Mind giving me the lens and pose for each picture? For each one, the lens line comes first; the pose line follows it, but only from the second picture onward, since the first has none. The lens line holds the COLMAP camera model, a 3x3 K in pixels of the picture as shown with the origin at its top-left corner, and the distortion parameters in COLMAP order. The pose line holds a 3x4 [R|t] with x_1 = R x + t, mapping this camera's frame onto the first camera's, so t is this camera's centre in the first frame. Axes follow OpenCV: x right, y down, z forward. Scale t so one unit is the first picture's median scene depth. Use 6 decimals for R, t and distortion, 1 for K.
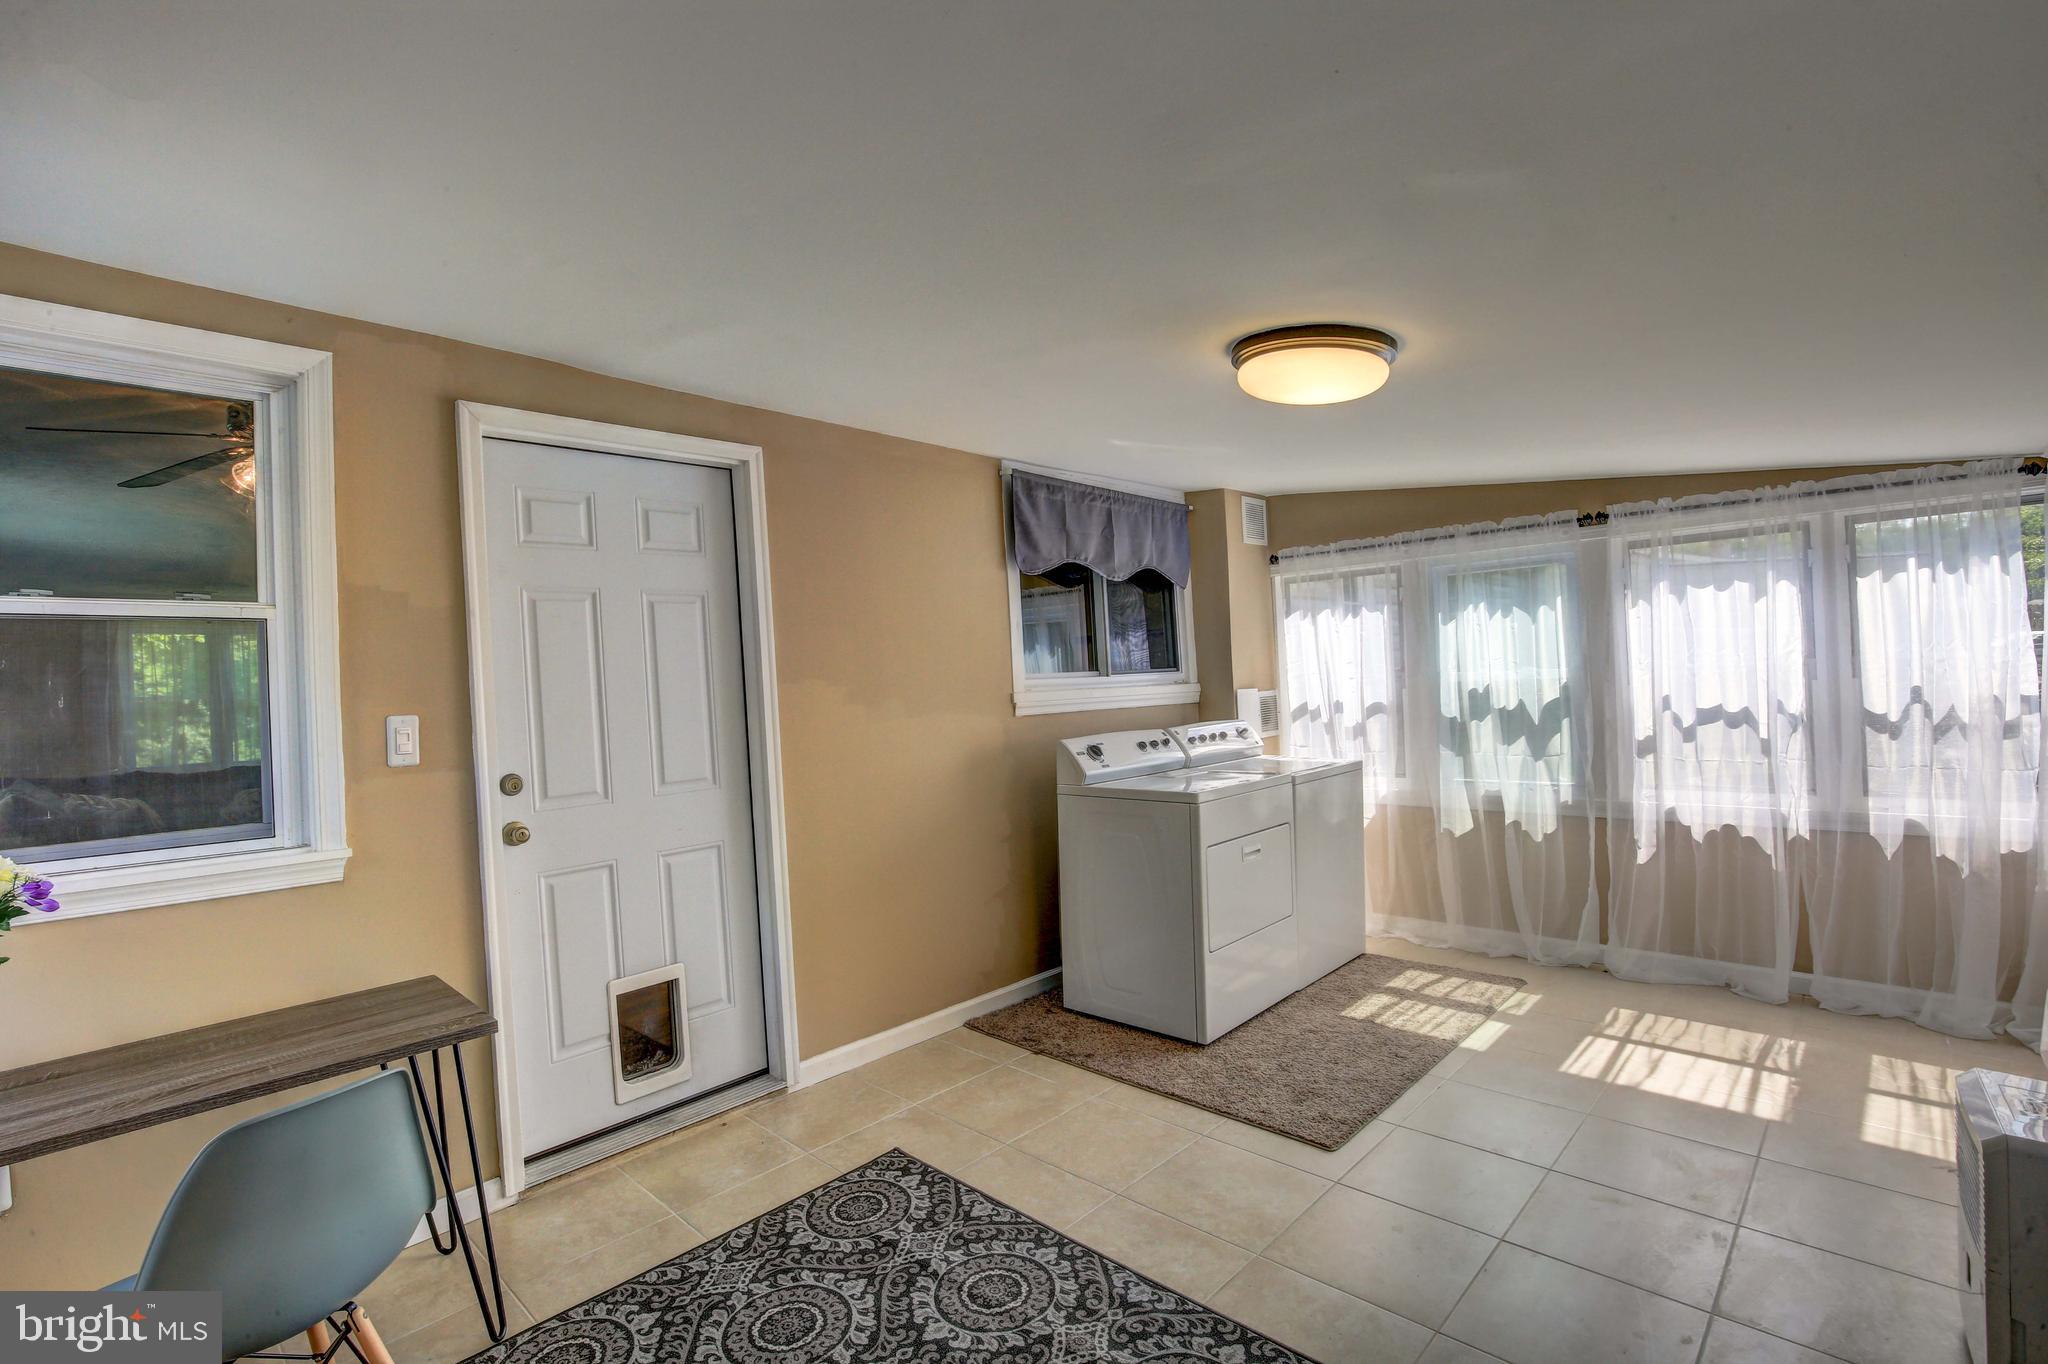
lens RADIAL K [[922.6, 0, 1002.4], [0, 922.6, 682.4], [0, 0, 1]] dist [-0.016693, 0.000287]
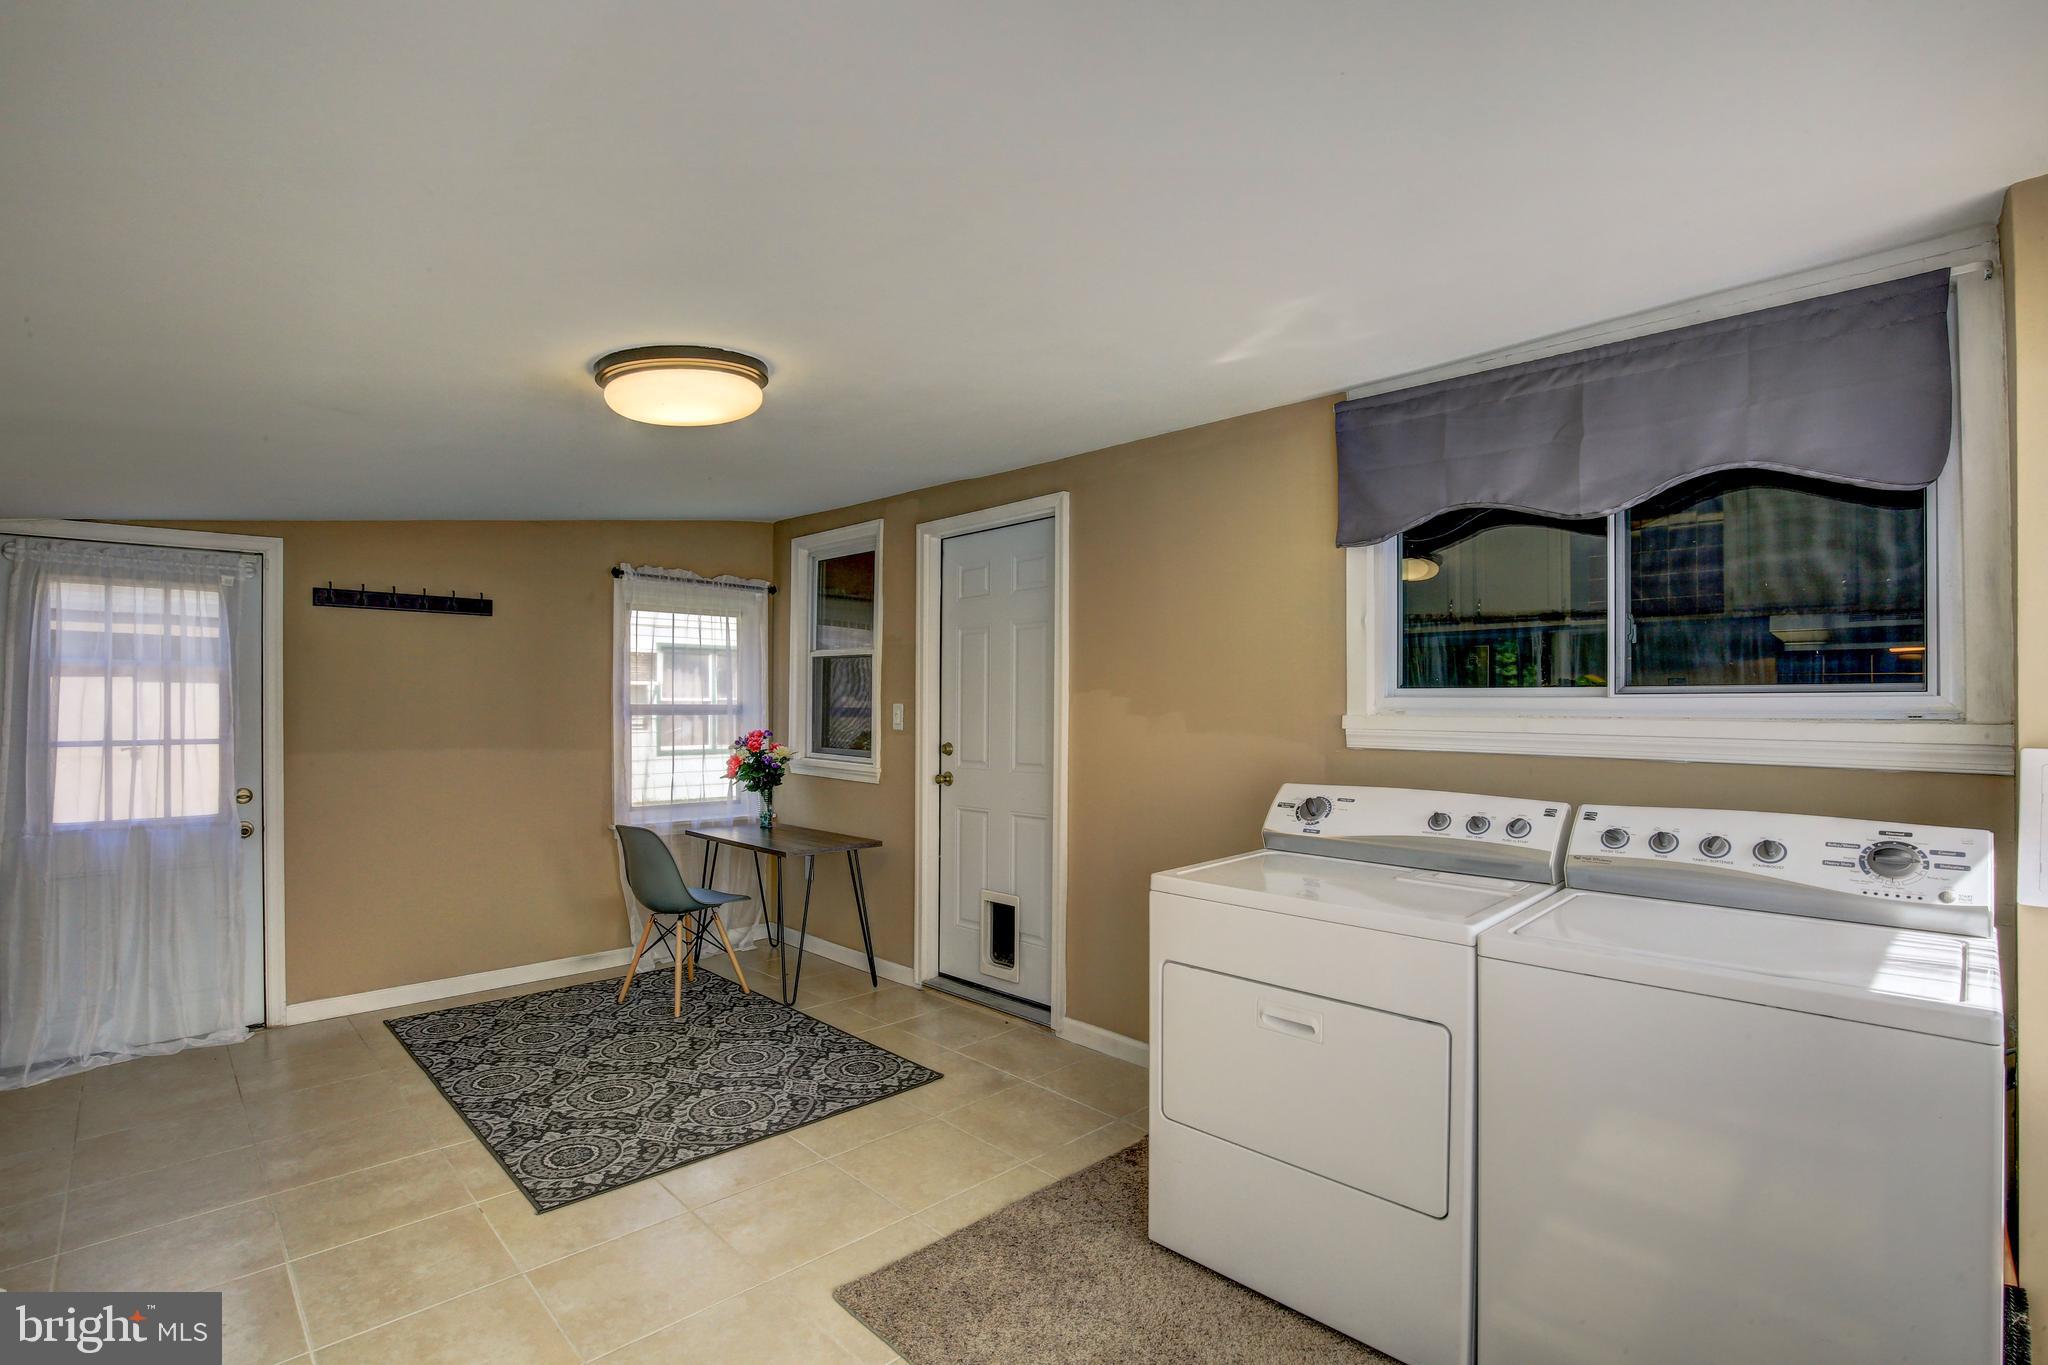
lens RADIAL K [[922.6, 0, 1002.4], [0, 922.6, 682.9], [0, 0, 1]] dist [-0.016693, 0.000287]
pose [[-0.029004, 0.030099, -0.999126, 1.024171], [0.007319, 0.999526, 0.029899, -0.051459], [0.999553, -0.006445, -0.029210, 1.043343]]
